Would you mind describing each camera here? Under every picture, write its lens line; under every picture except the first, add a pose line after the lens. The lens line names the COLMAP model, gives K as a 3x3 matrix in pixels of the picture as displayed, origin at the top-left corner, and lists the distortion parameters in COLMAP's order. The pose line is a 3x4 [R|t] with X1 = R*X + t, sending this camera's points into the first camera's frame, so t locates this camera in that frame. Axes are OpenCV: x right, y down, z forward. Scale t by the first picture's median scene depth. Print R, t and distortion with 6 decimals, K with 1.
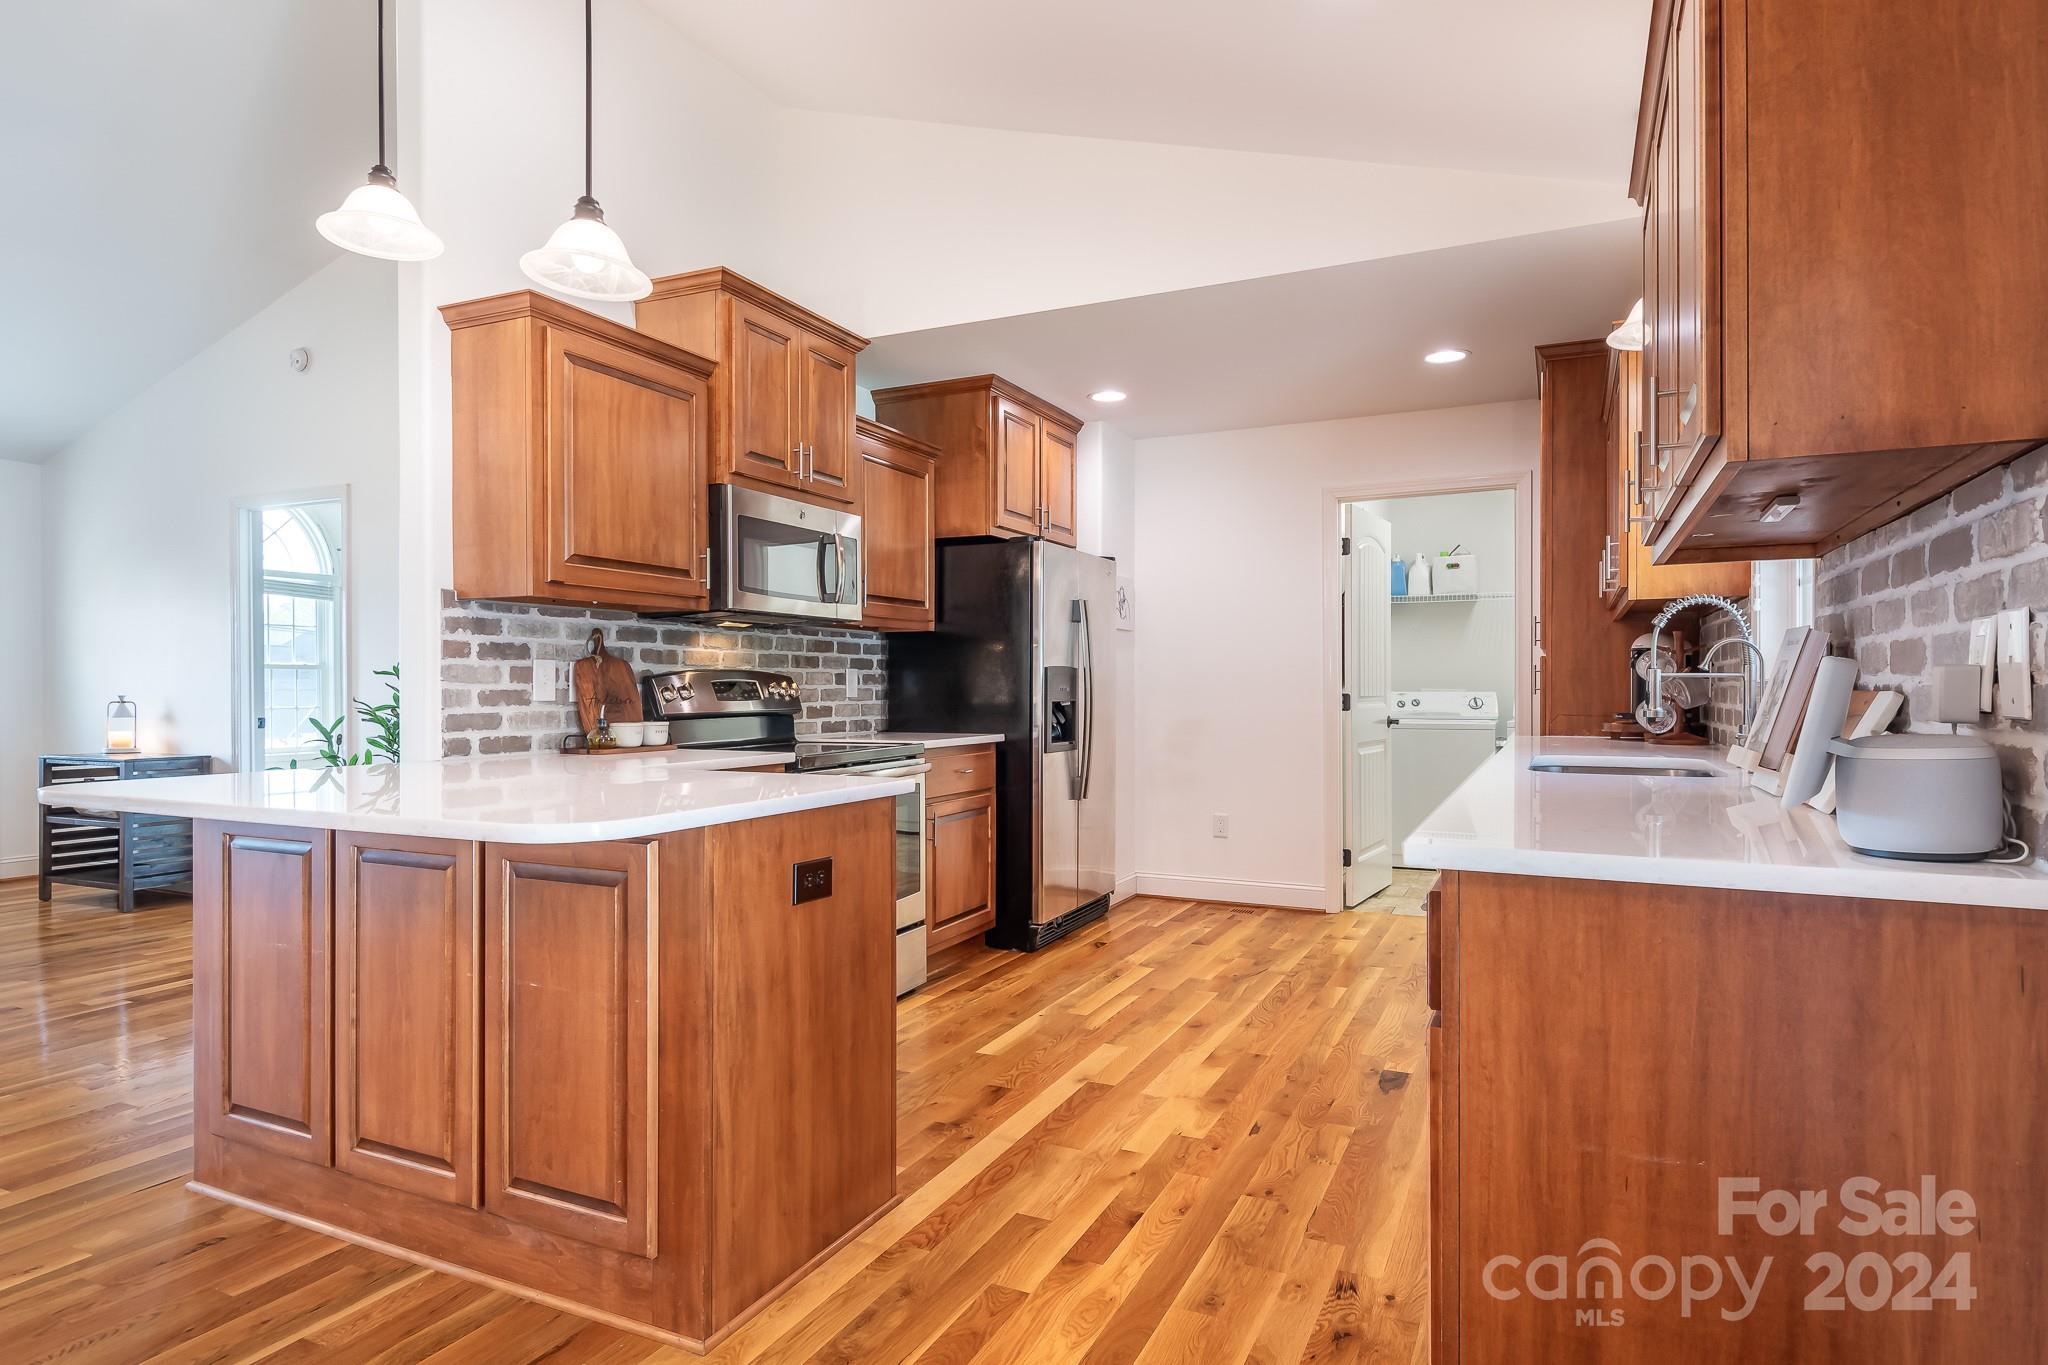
lens RADIAL K [[1133.5, 0, 1020.1], [0, 1133.5, 685.0], [0, 0, 1]] dist [0.004364, 0.000156]
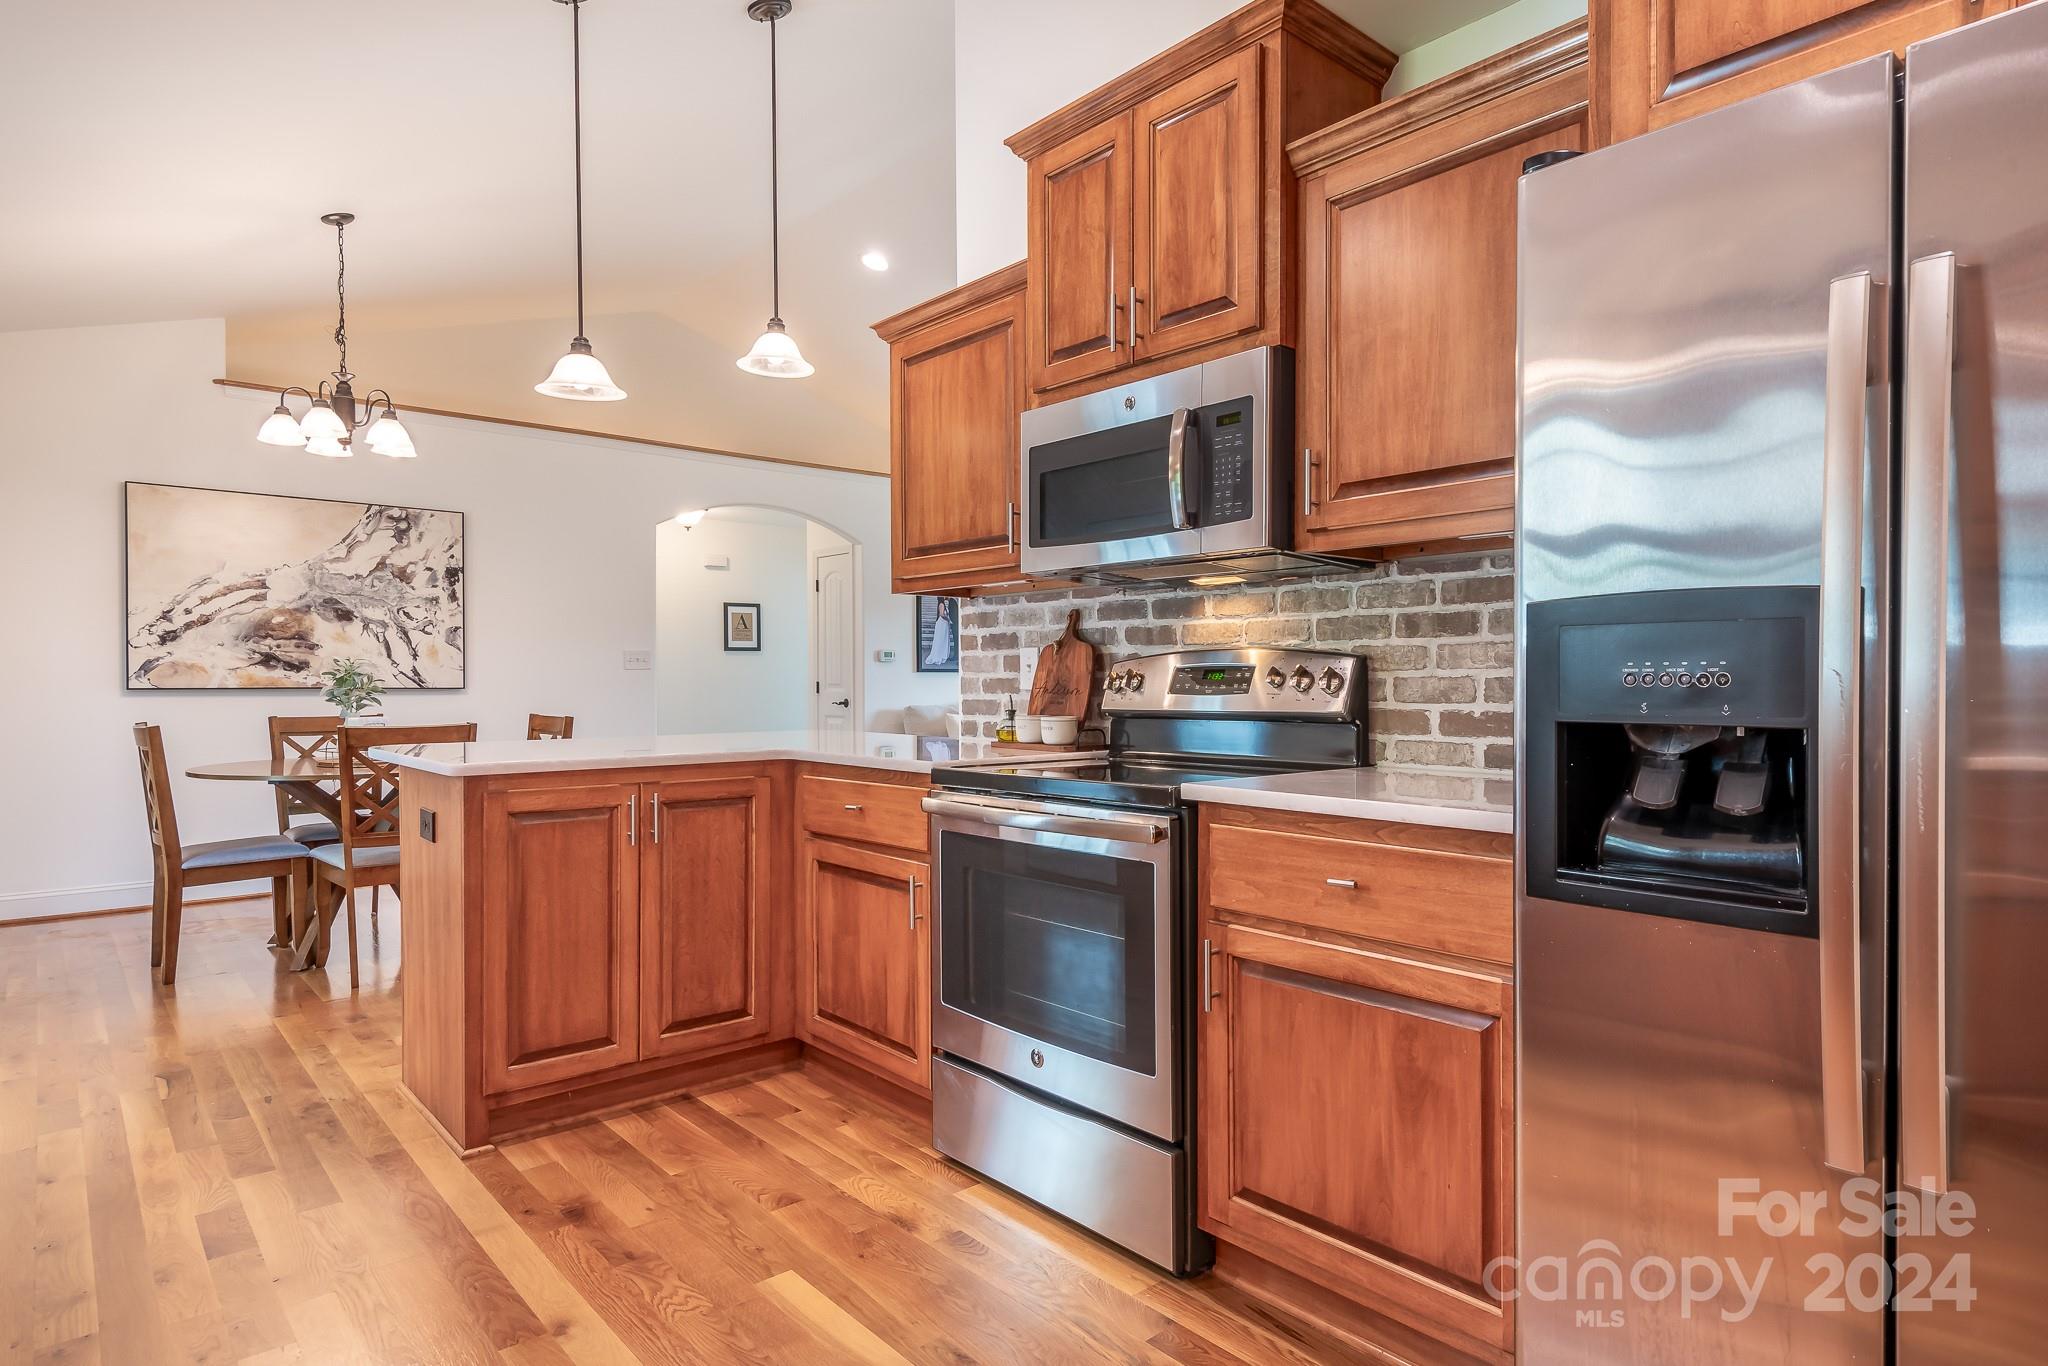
lens RADIAL K [[1133.5, 0, 1037.5], [0, 1133.5, 690.6], [0, 0, 1]] dist [0.004364, 0.000156]
pose [[-0.393456, 0.011254, -0.919275, 0.455583], [0.004262, 0.999937, 0.010418, 0.004483], [0.919334, 0.000181, -0.393479, 1.322072]]
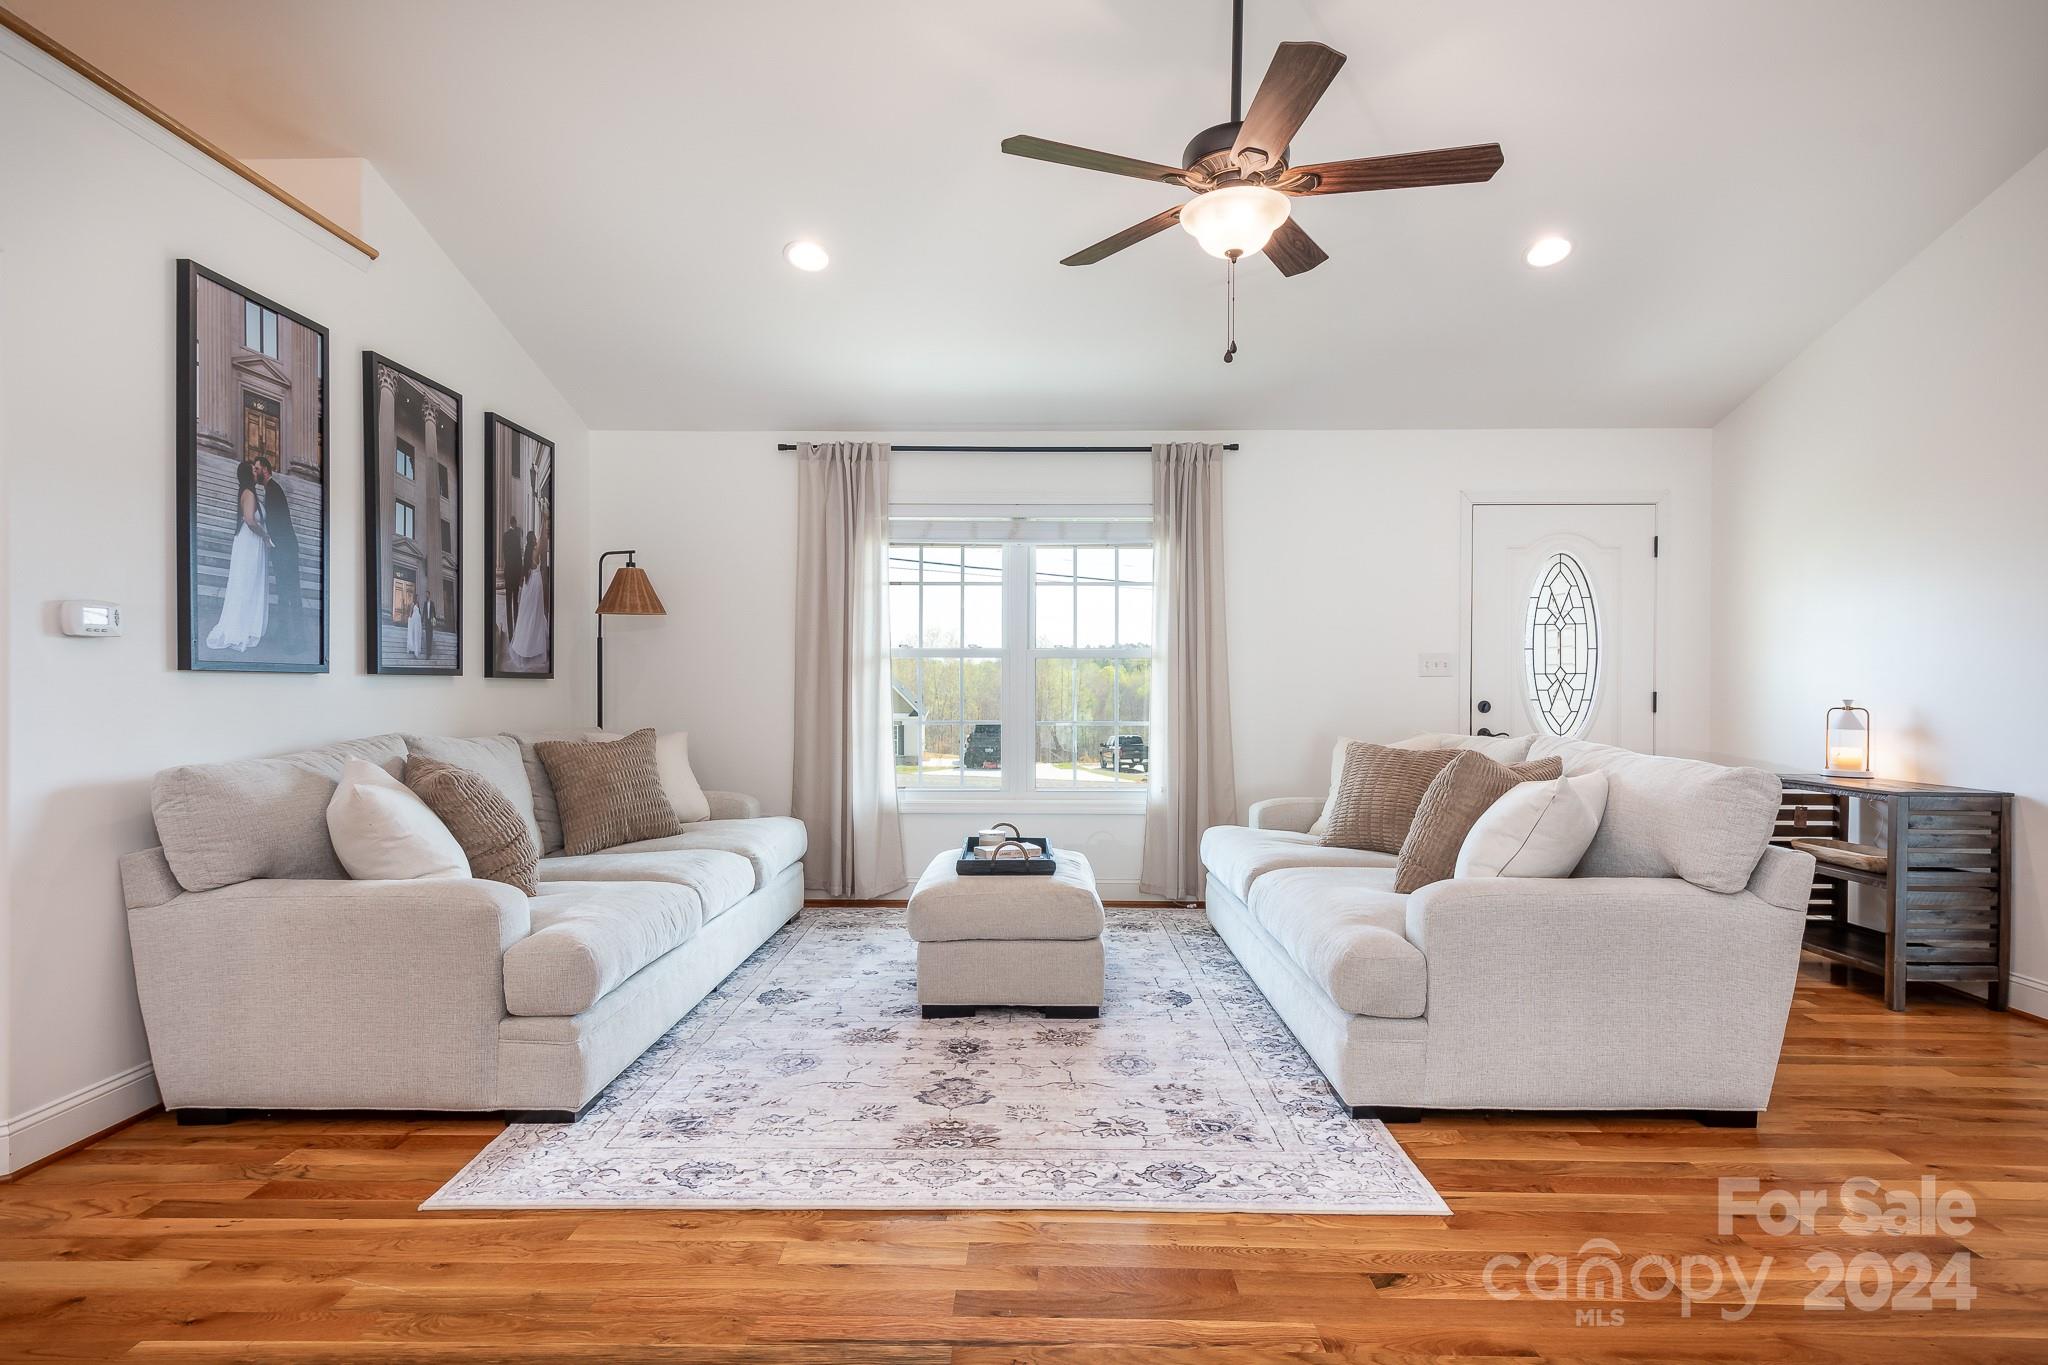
lens RADIAL K [[1037.0, 0, 1040.6], [0, 1037.0, 685.4], [0, 0, 1]] dist [0.015128, -0.003849]
pose [[0.426171, 0.001973, -0.904640, -0.668299], [-0.001698, 0.999998, 0.001381, -0.000722], [0.904641, 0.000947, 0.426173, 0.380526]]
